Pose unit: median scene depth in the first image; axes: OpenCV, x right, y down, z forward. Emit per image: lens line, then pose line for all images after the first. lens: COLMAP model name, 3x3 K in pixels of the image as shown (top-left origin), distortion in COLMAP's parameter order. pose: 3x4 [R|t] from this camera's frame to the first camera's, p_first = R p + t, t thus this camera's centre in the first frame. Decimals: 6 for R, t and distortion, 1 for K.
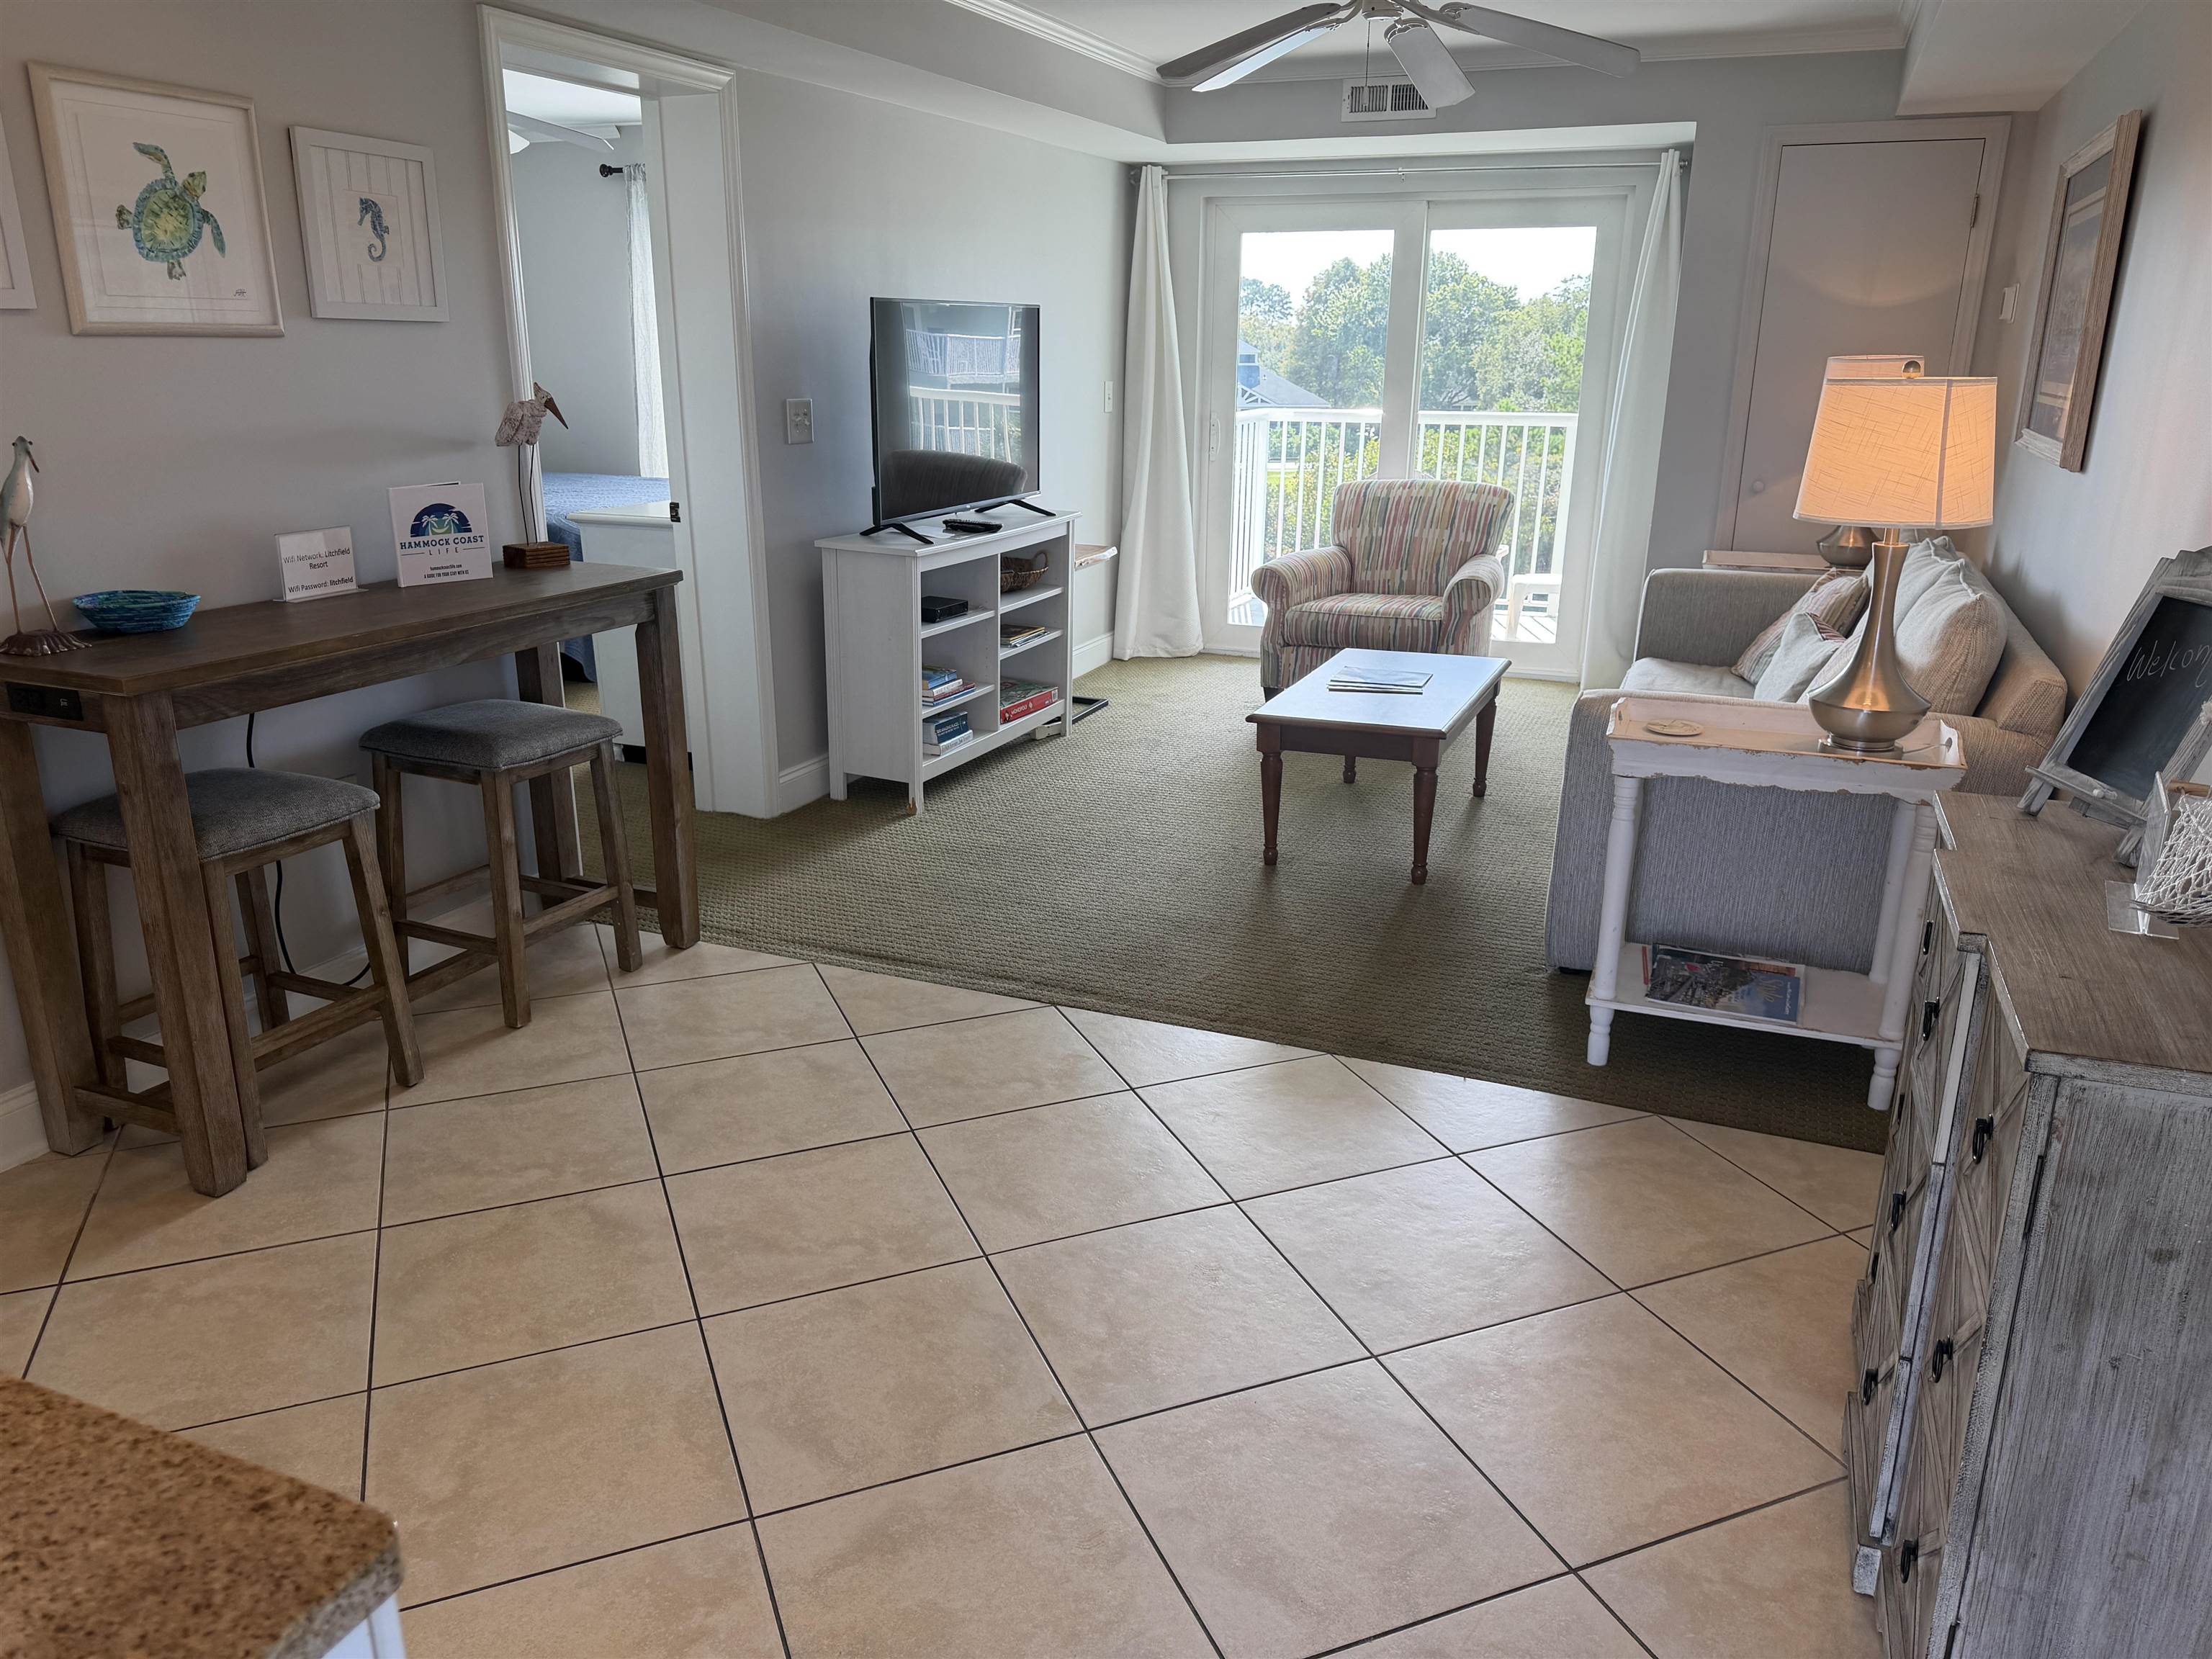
lens RADIAL K [[1571.3, 0, 1124.7], [0, 1571.3, 844.0], [0, 0, 1]] dist [0.035534, -0.043208]
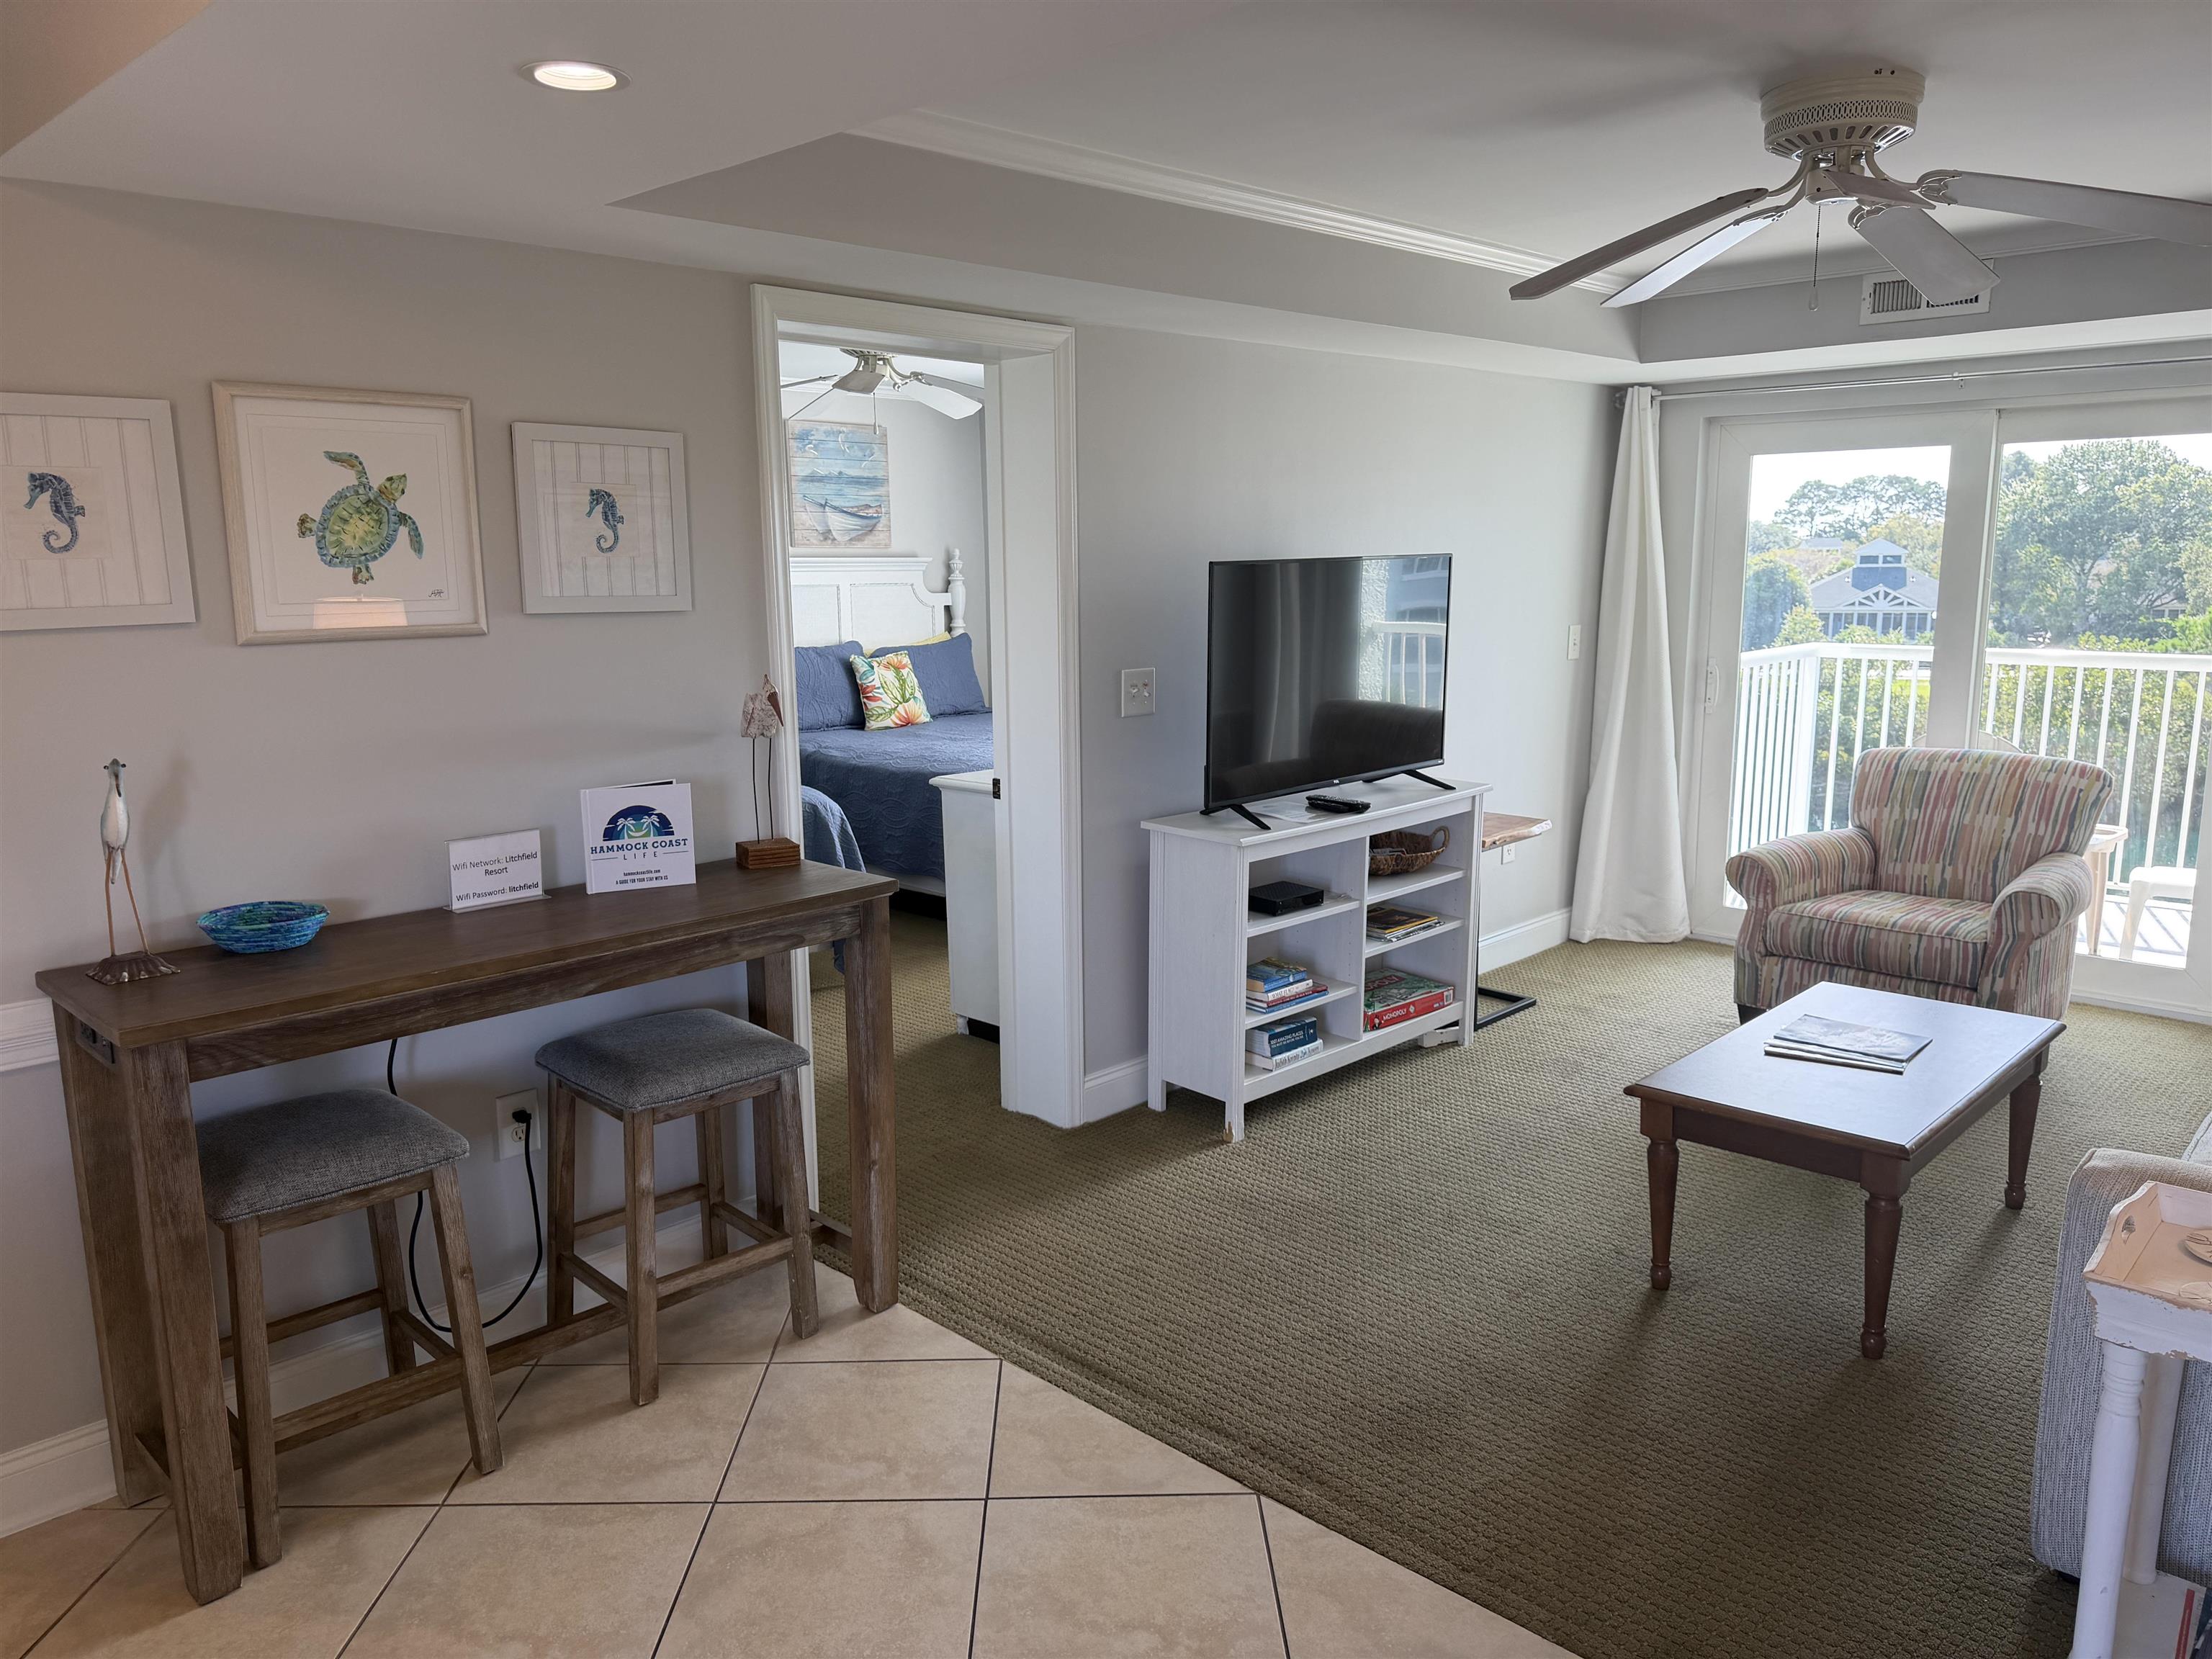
lens RADIAL K [[1571.3, 0, 1100.7], [0, 1571.3, 829.4], [0, 0, 1]] dist [0.035534, -0.043208]
pose [[0.926125, 0.047364, -0.374231, 0.160702], [-0.096618, 0.988776, -0.113960, -0.123117], [0.364633, 0.141698, 0.920307, 0.257189]]
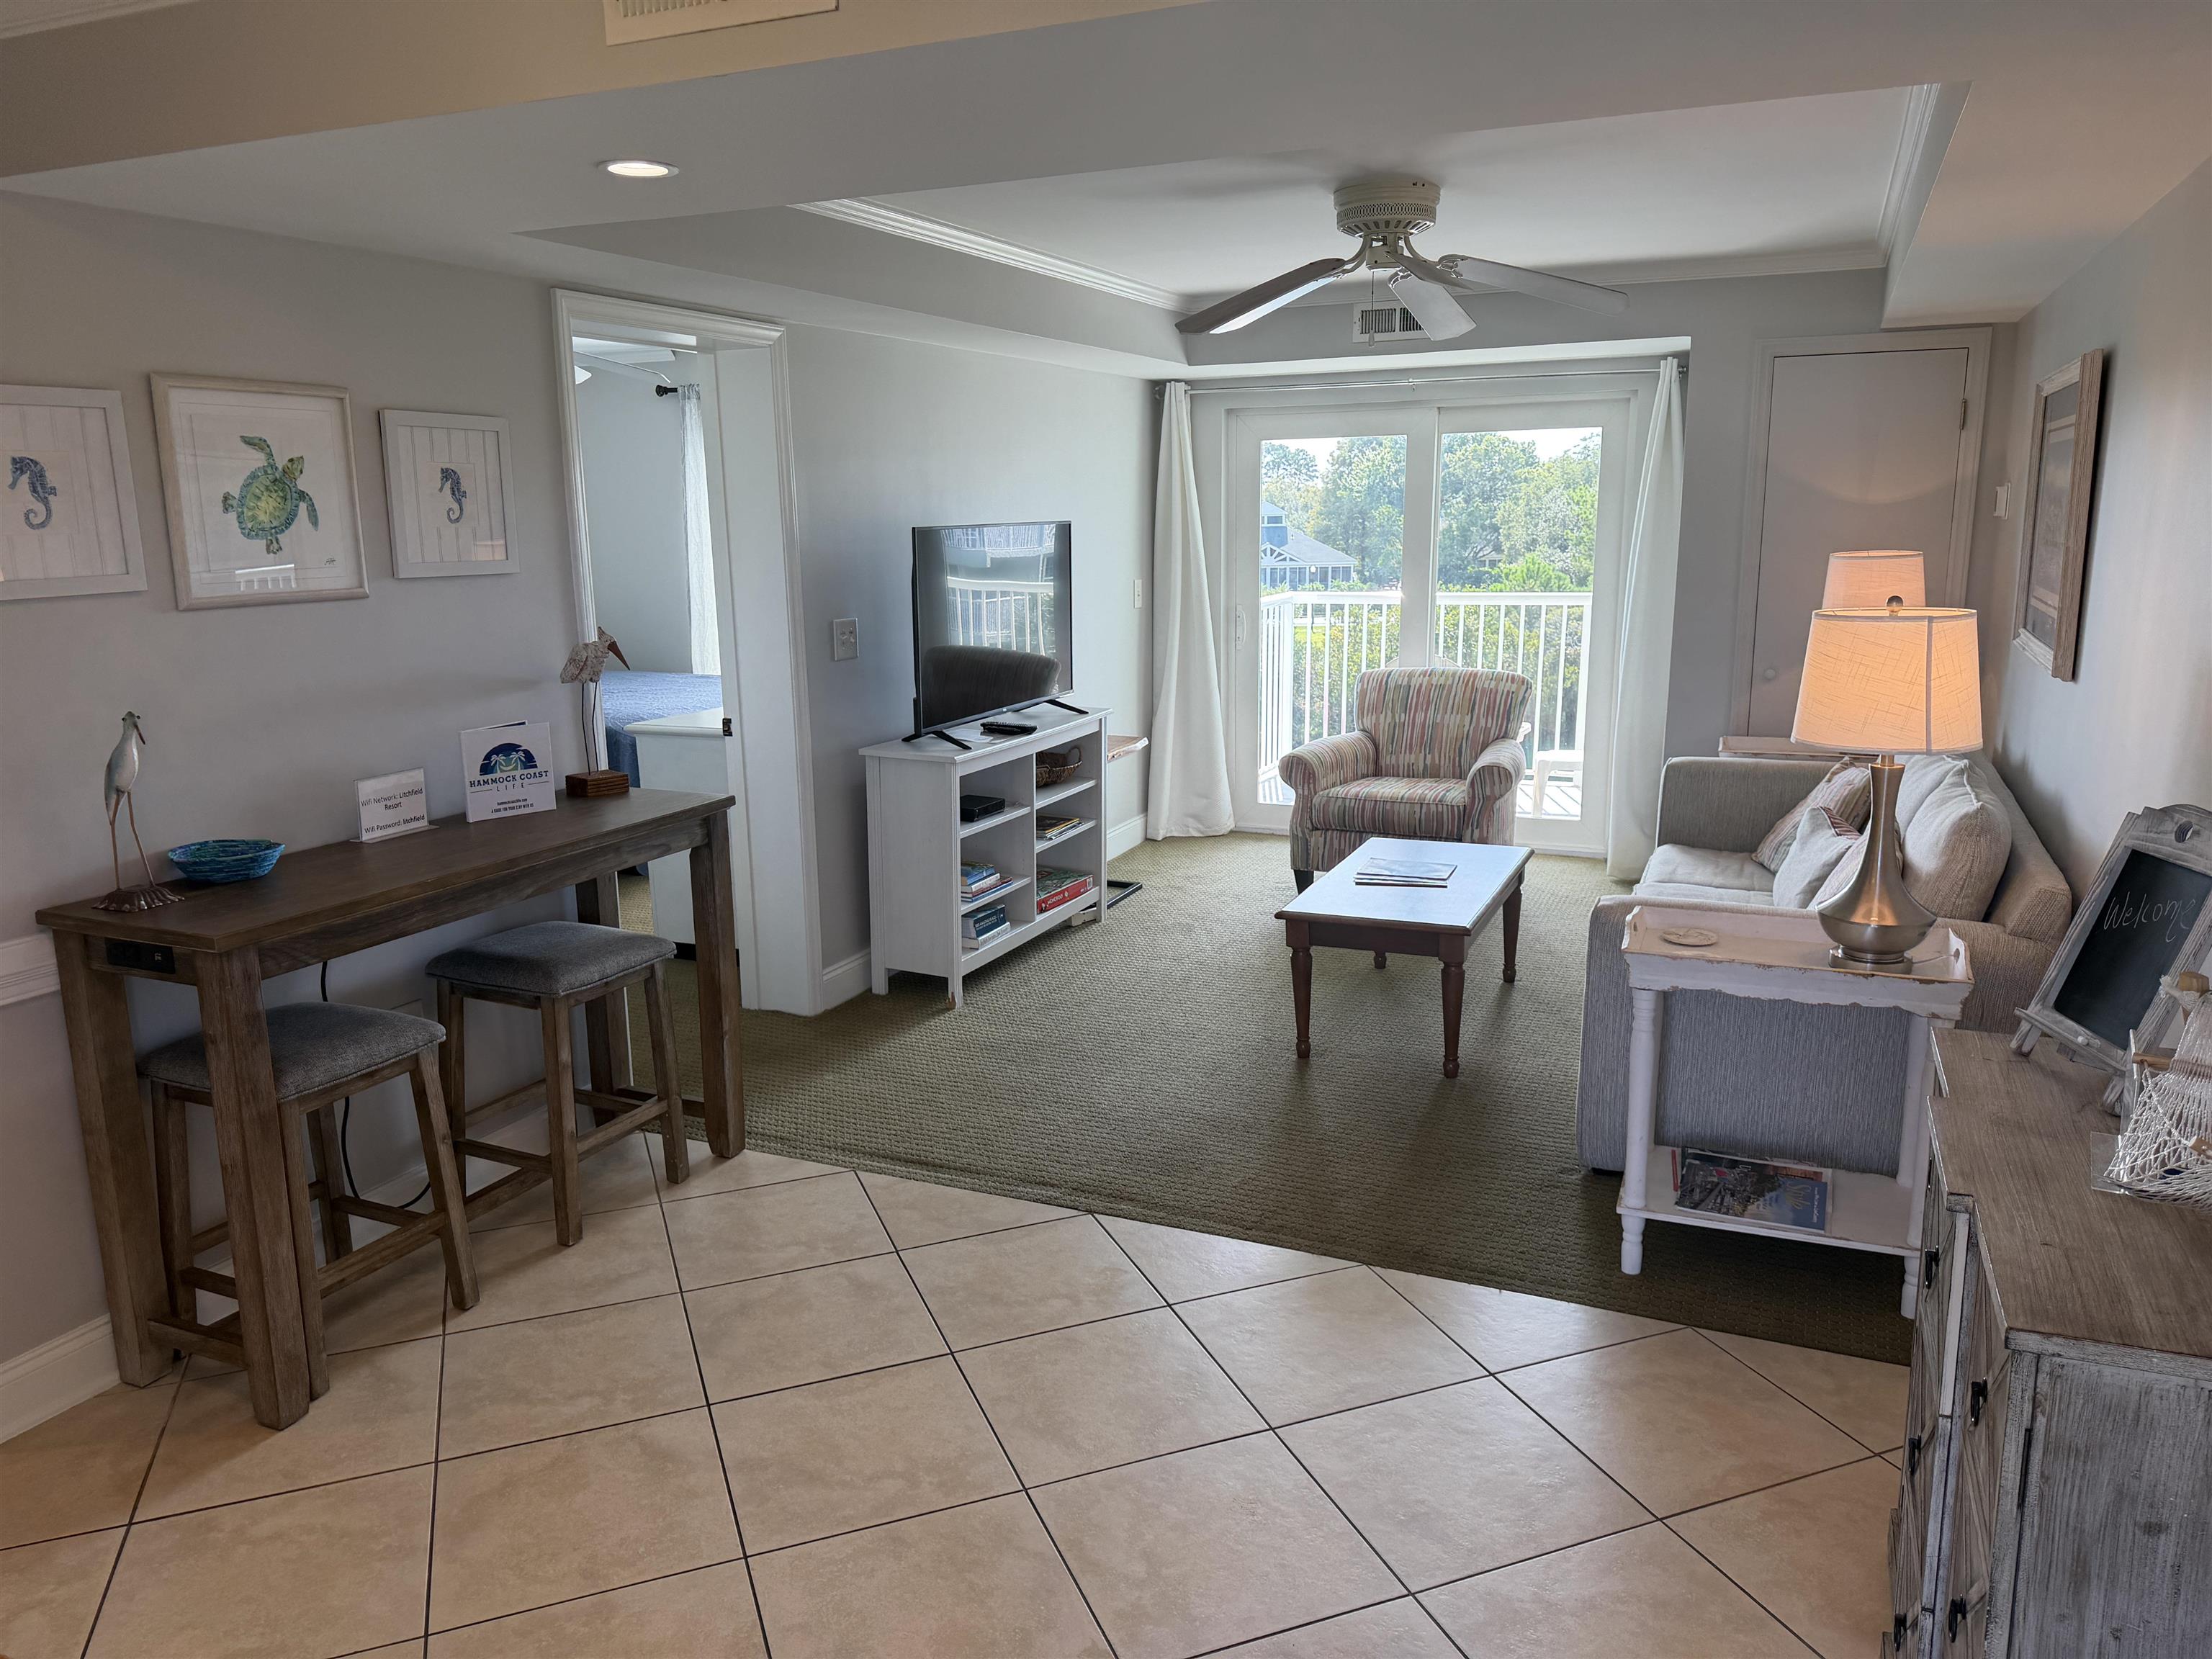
lens RADIAL K [[1571.3, 0, 1124.4], [0, 1571.3, 837.8], [0, 0, 1]] dist [0.035534, -0.043208]
pose [[0.999556, -0.018089, -0.023678, 0.005208], [0.015632, 0.994850, -0.100145, -0.039392], [0.025368, 0.099730, 0.994691, -0.039214]]
